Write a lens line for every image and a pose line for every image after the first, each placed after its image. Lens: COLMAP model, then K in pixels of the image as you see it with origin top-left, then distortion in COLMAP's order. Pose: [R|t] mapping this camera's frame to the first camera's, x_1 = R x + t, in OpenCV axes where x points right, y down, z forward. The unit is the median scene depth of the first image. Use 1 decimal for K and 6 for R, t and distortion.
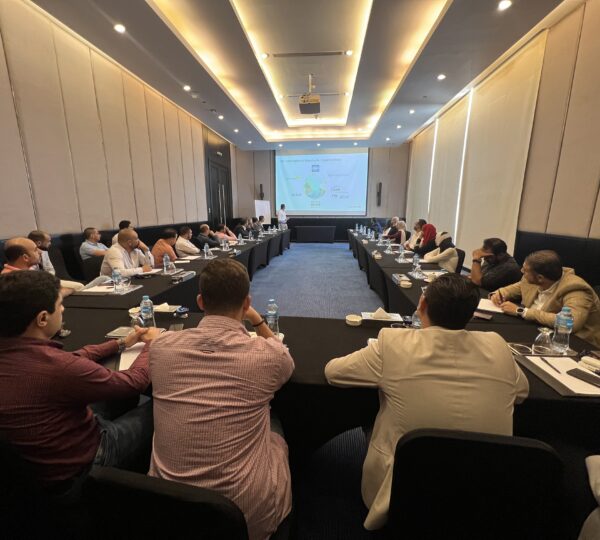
lens RADIAL K [[293.3, 0, 300.0], [0, 293.3, 270.0], [0, 0, 1]] dist [-0.002941, -0.000648]
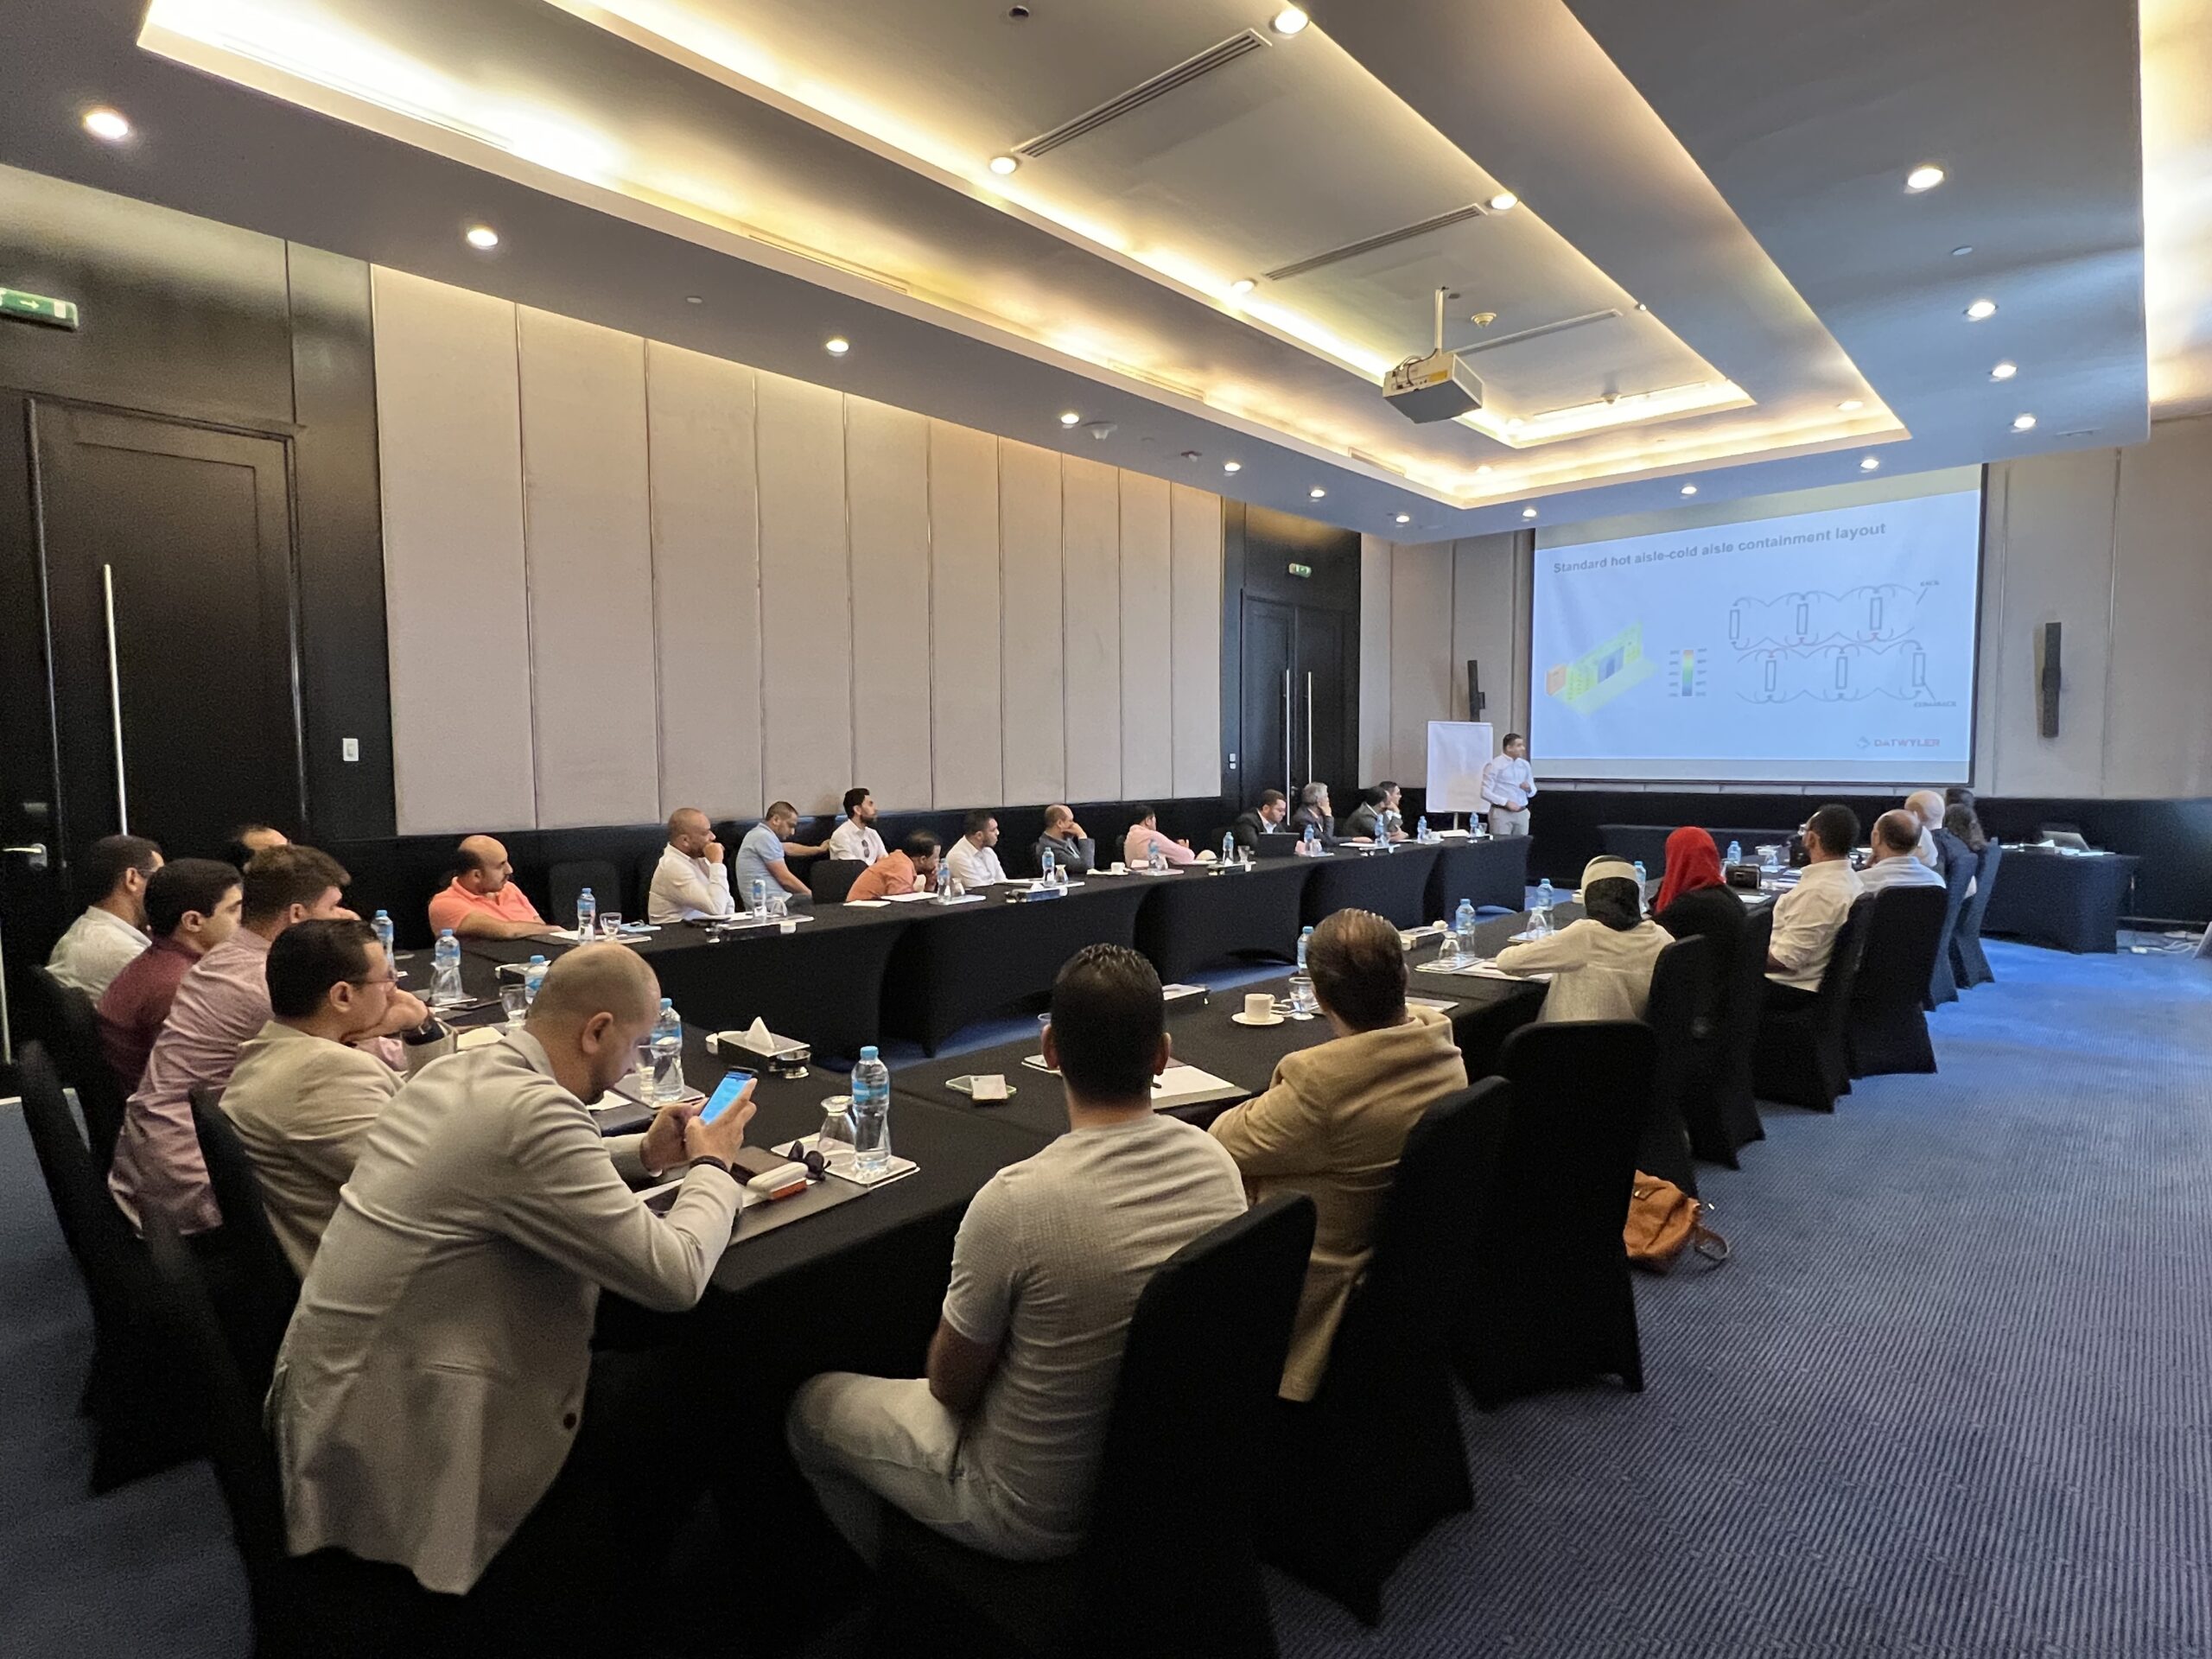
lens RADIAL K [[1169.8, 0, 1106.0], [0, 1169.8, 829.5], [0, 0, 1]] dist [0.024980, 0.000207]
pose [[0.802520, 0.036771, -0.595491, 0.316407], [-0.116805, 0.988468, -0.096376, -0.005150], [0.585079, 0.146900, 0.797560, -0.009821]]
